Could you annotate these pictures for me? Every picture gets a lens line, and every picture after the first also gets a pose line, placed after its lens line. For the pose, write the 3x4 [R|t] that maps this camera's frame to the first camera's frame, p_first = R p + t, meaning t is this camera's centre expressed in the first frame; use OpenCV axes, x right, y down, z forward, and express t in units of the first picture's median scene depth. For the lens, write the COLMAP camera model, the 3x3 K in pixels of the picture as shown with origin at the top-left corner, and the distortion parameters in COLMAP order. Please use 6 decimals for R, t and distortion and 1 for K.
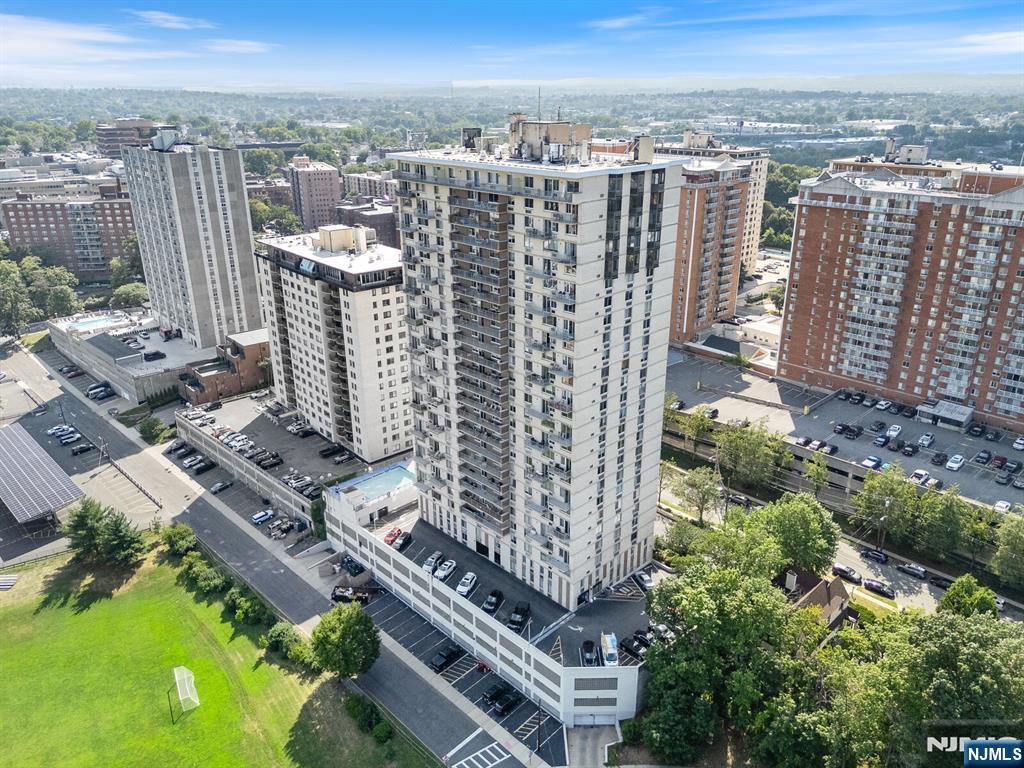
lens RADIAL K [[758.0, 0, 514.6], [0, 758.0, 381.9], [0, 0, 1]] dist [0.061668, -0.049039]
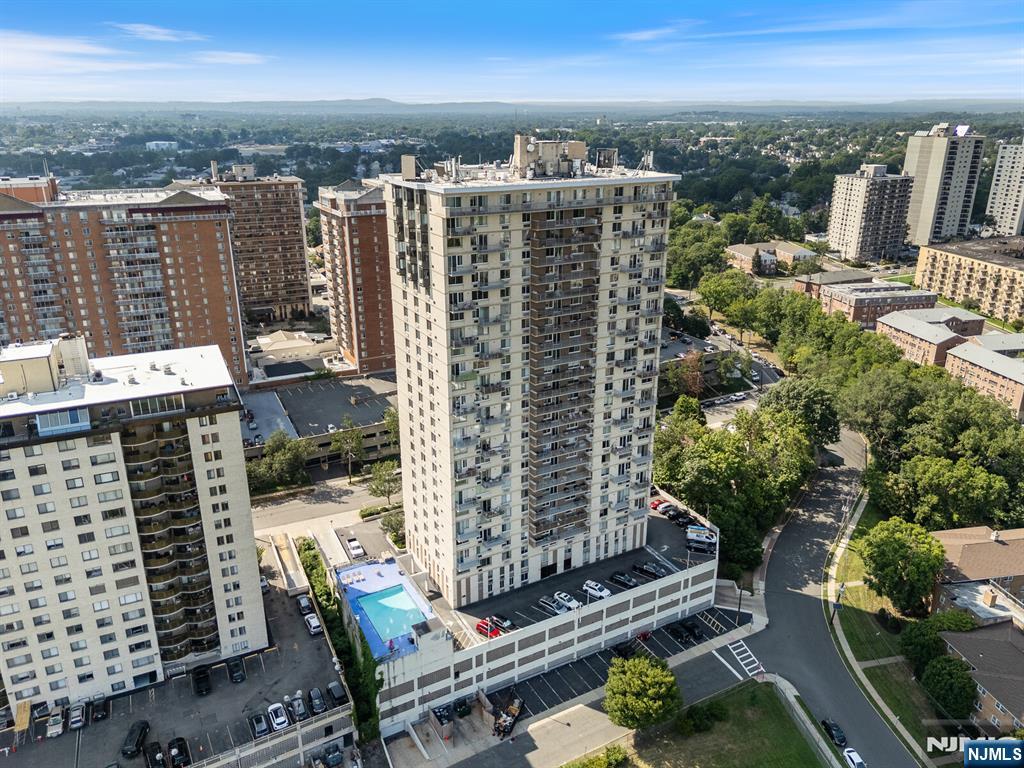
lens RADIAL K [[758.0, 0, 514.6], [0, 758.0, 381.9], [0, 0, 1]] dist [0.061668, -0.049039]
pose [[0.259540, -0.322806, 0.910184, -0.925269], [0.350116, 0.909814, 0.222839, -0.252971], [-0.900032, 0.260834, 0.349153, 0.664760]]
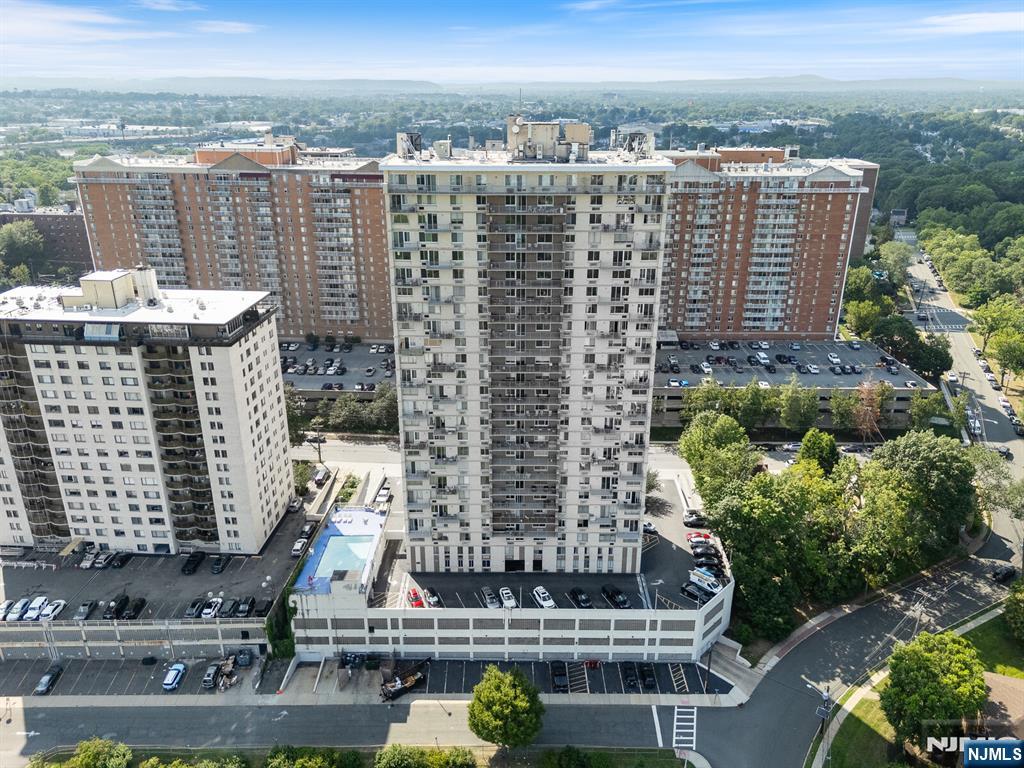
lens RADIAL K [[758.0, 0, 514.6], [0, 758.0, 381.9], [0, 0, 1]] dist [0.061668, -0.049039]
pose [[0.699507, -0.253224, 0.668257, -0.665070], [0.254927, 0.962013, 0.097689, -0.104418], [-0.667609, 0.102022, 0.737489, 0.277011]]
